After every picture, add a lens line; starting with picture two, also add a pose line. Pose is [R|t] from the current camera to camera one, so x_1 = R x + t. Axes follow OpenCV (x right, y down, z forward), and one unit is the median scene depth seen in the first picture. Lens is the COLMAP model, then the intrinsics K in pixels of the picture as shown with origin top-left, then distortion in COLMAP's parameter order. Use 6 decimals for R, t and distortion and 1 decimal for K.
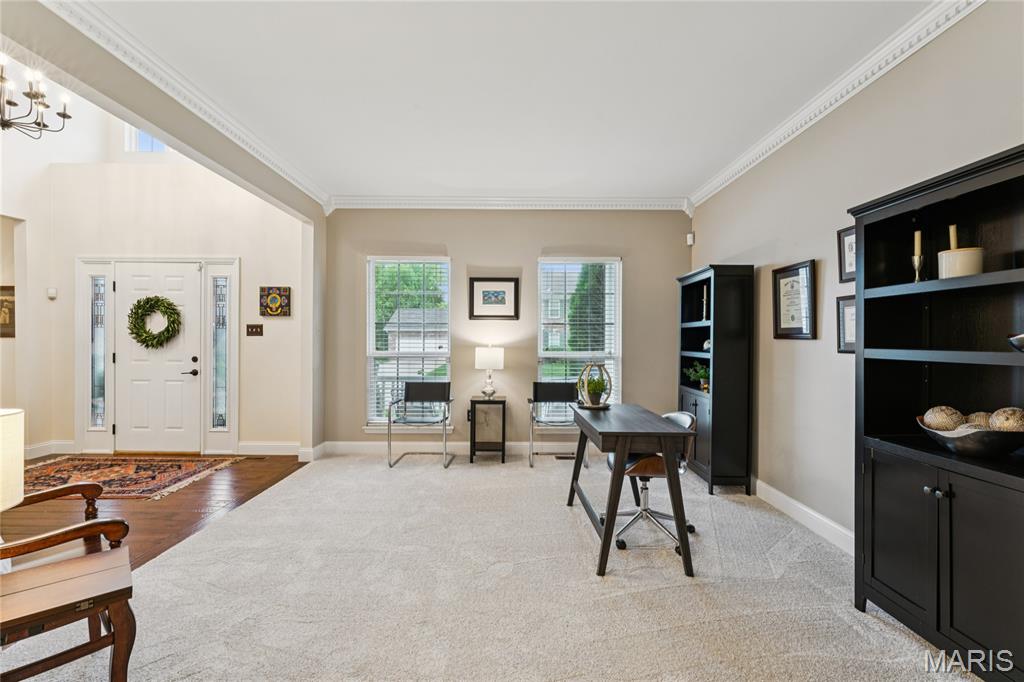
lens RADIAL K [[449.1, 0, 510.7], [0, 449.1, 342.1], [0, 0, 1]] dist [-0.014682, 0.000096]
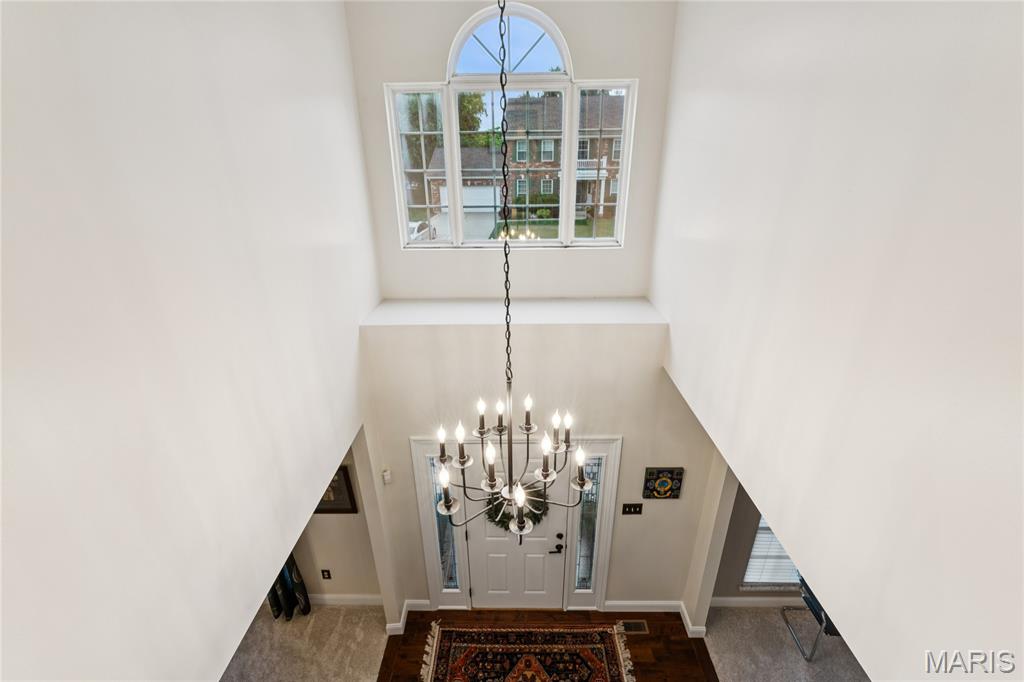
lens RADIAL K [[449.1, 0, 510.7], [0, 449.1, 342.1], [0, 0, 1]] dist [-0.014682, 0.000096]
pose [[0.999403, 0.005745, -0.034075, -0.777115], [0.008582, 0.913916, 0.405812, -0.653336], [0.033473, -0.405862, 0.913321, 0.362059]]
